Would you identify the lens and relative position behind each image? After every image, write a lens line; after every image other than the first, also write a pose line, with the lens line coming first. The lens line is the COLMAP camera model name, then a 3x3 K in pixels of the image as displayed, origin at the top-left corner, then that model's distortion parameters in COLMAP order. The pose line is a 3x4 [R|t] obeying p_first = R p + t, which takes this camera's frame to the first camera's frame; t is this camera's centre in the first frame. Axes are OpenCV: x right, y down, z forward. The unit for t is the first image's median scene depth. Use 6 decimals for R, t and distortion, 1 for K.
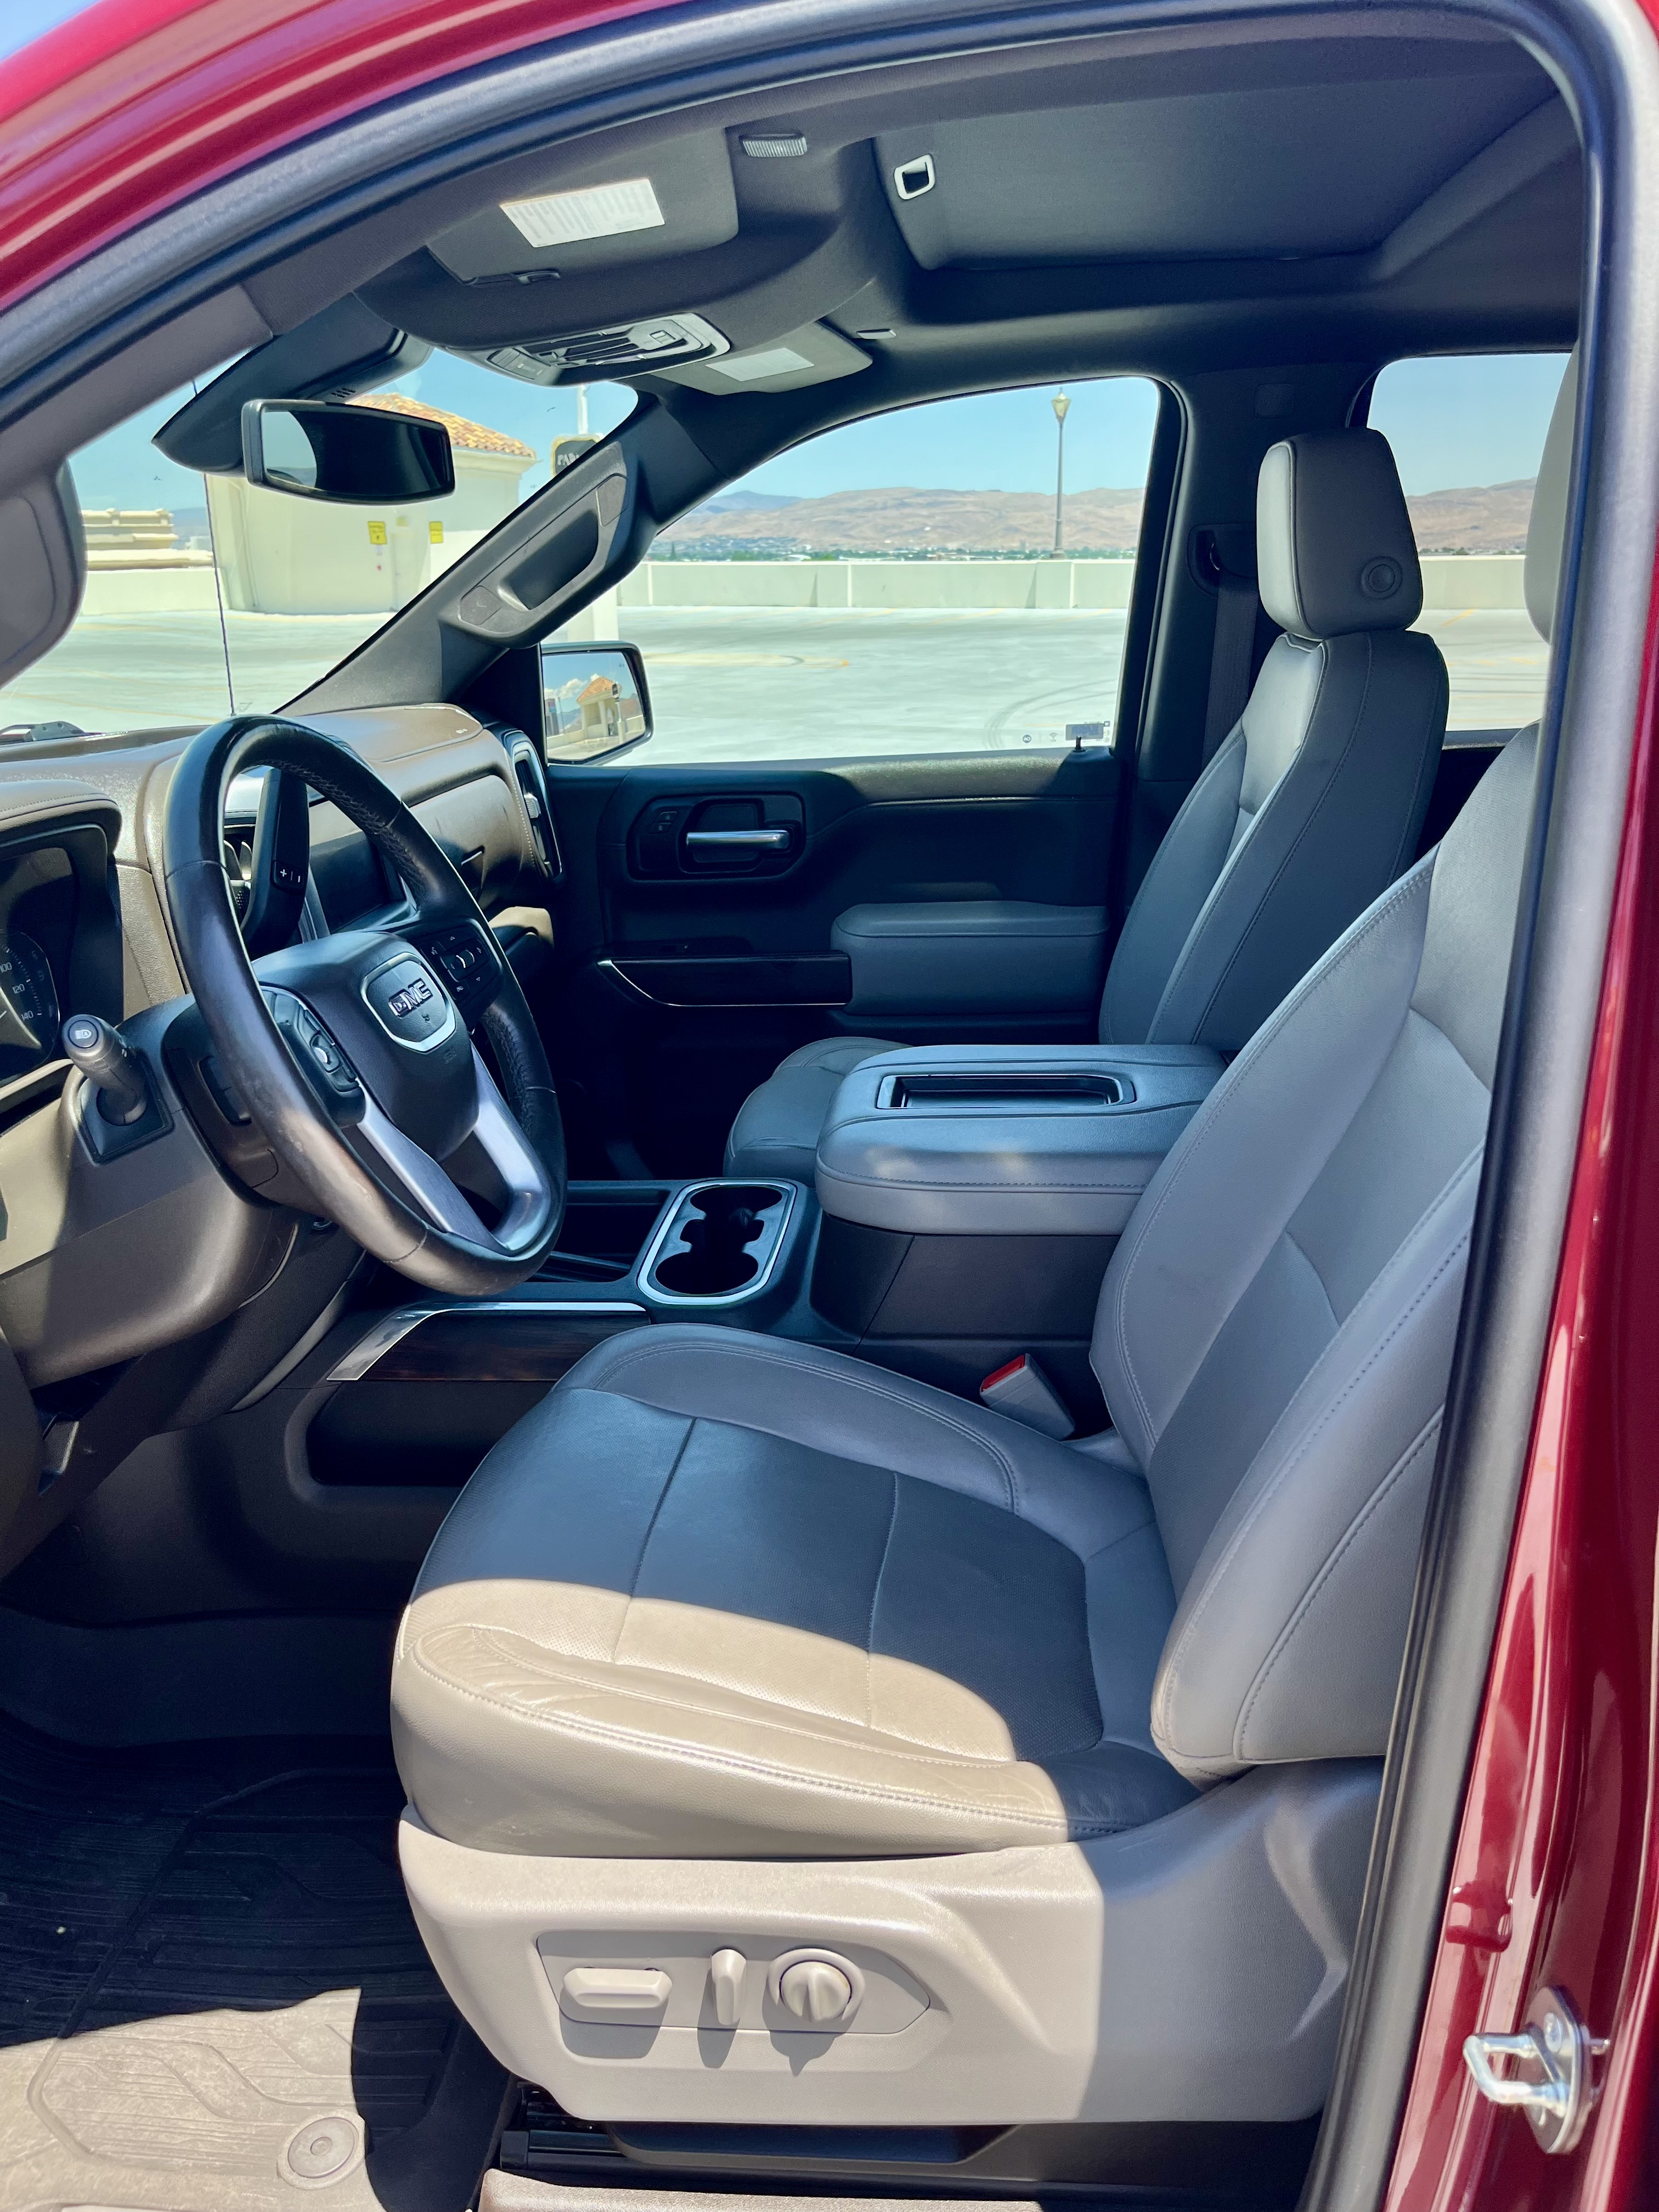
lens RADIAL K [[1663.3, 0, 829.5], [0, 1663.3, 1106.0], [0, 0, 1]] dist [0.026723, -0.003094]
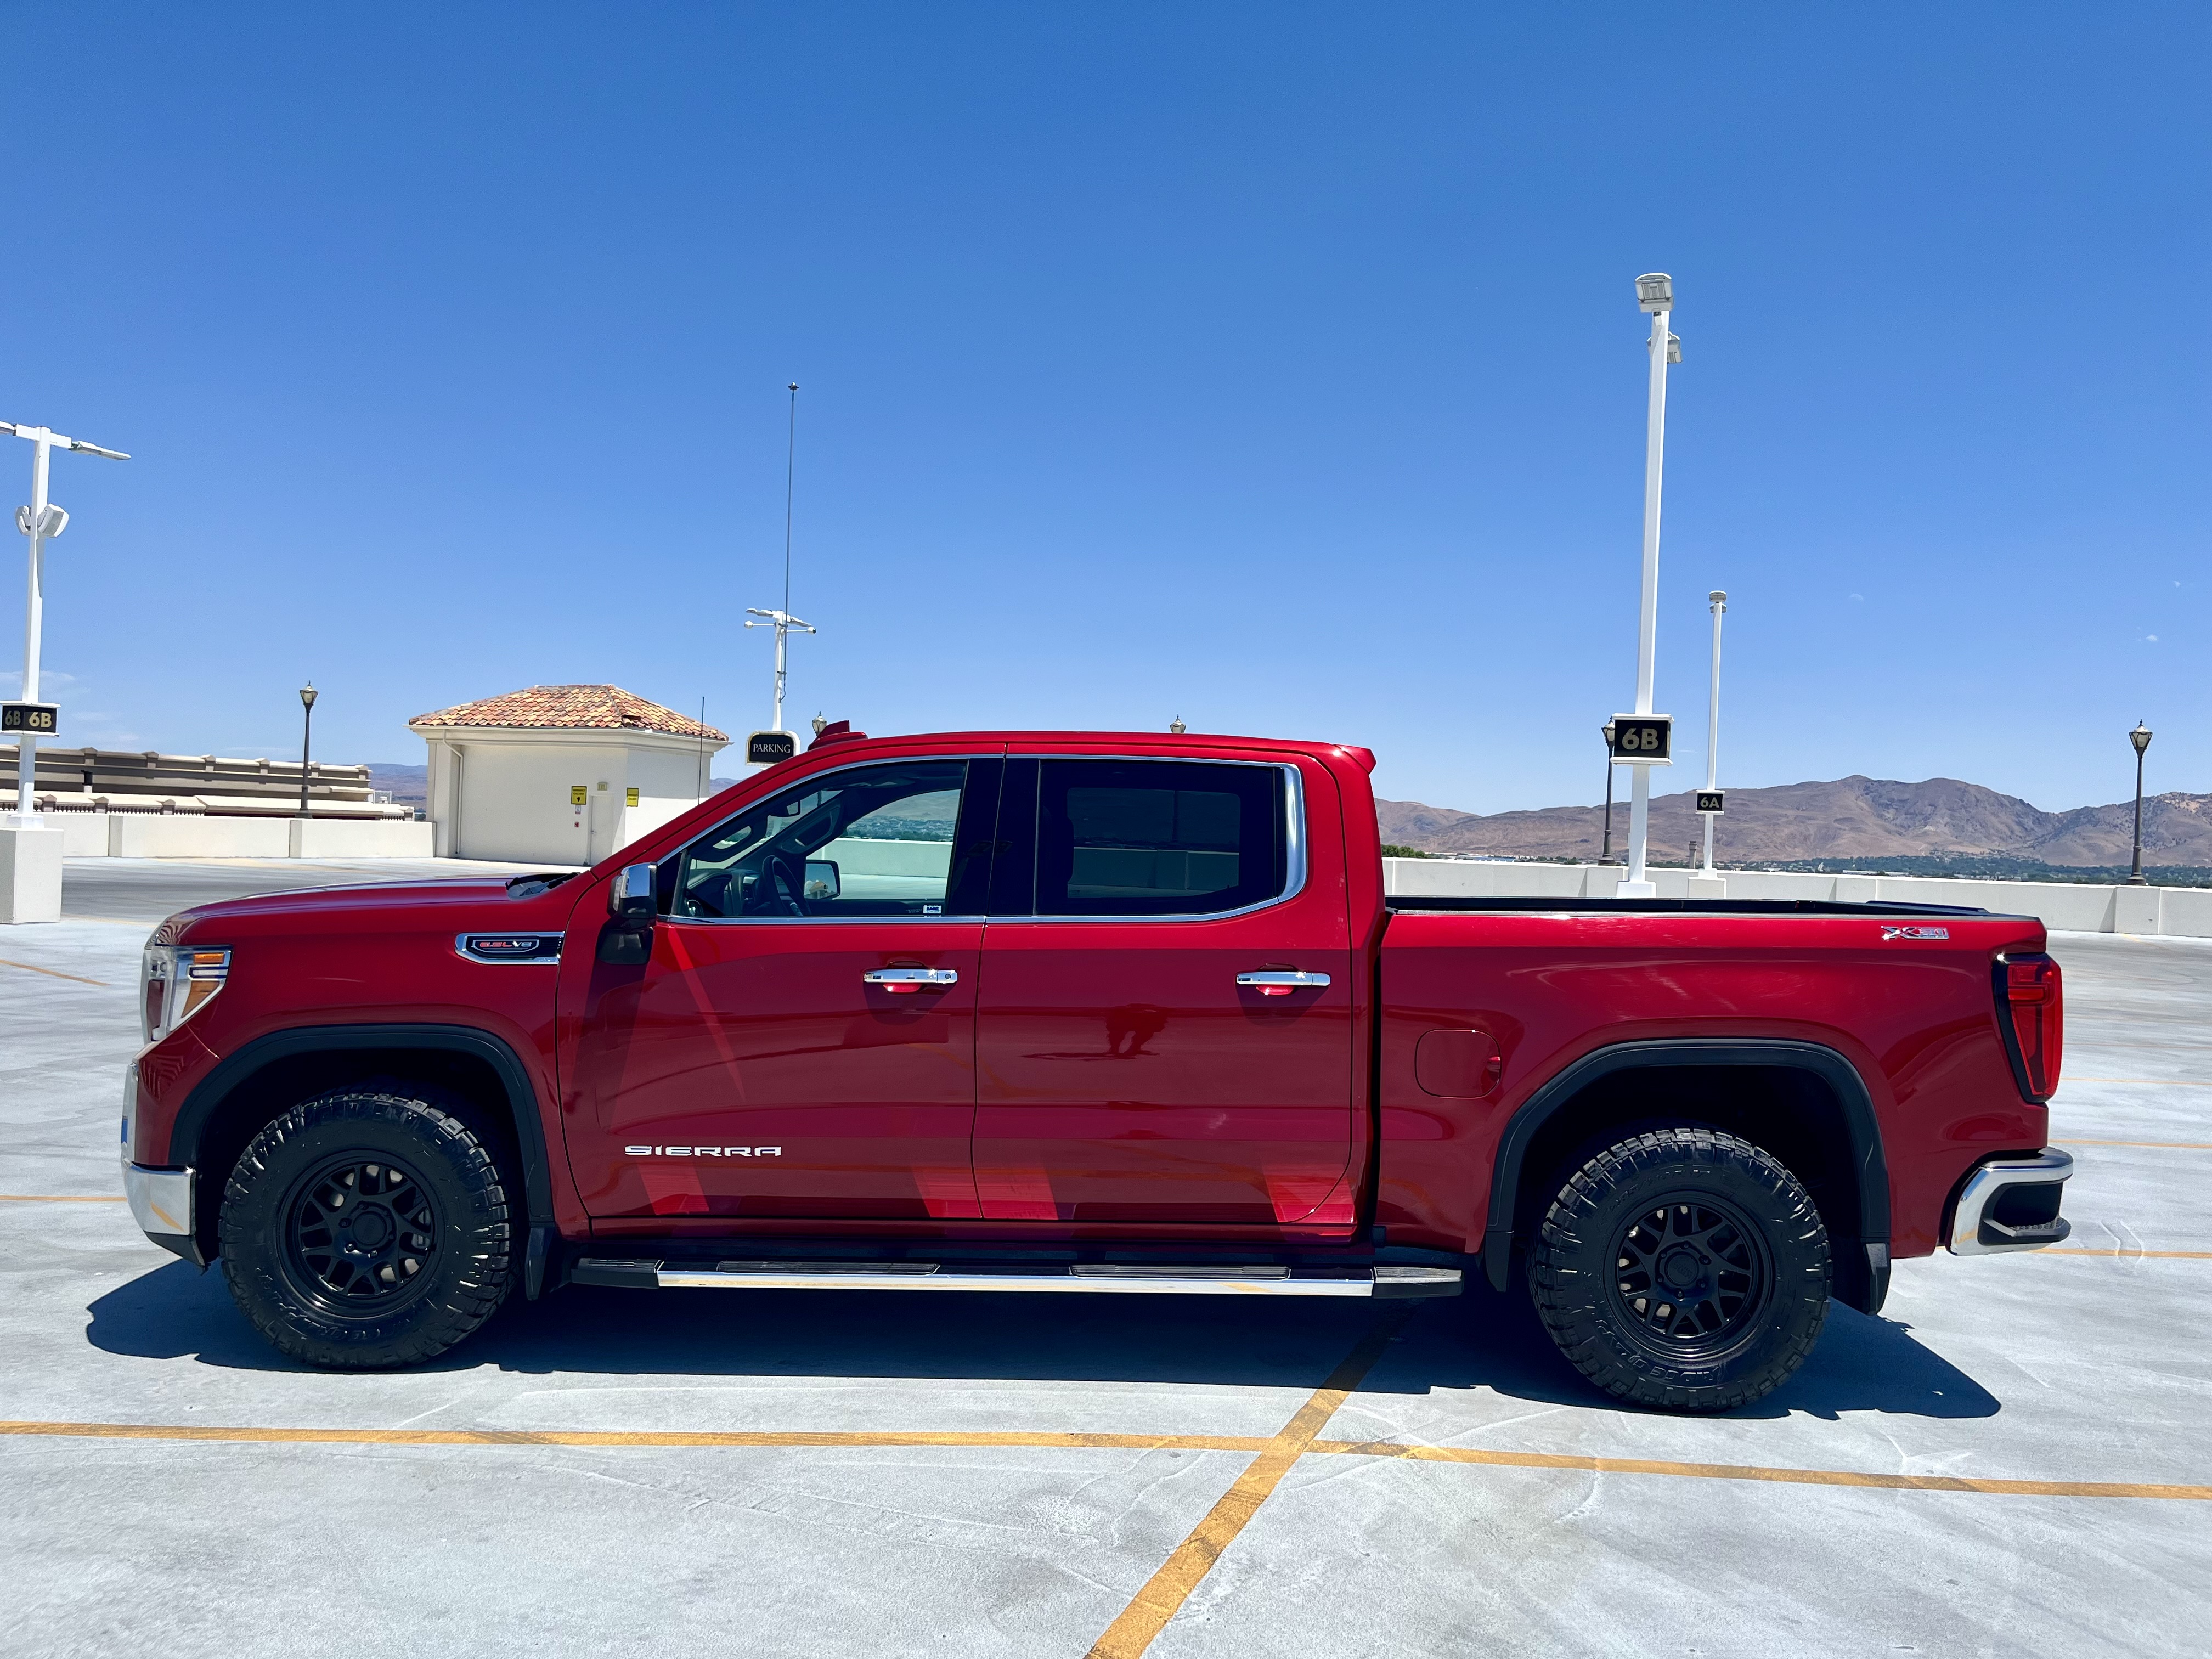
lens RADIAL K [[1663.3, 0, 1106.0], [0, 1663.3, 829.5], [0, 0, 1]] dist [0.026723, -0.003094]
pose [[0.996391, 0.048477, 0.069681, 0.007706], [-0.023802, 0.947513, -0.318831, 0.031514], [-0.081479, 0.316022, 0.945247, -0.096424]]
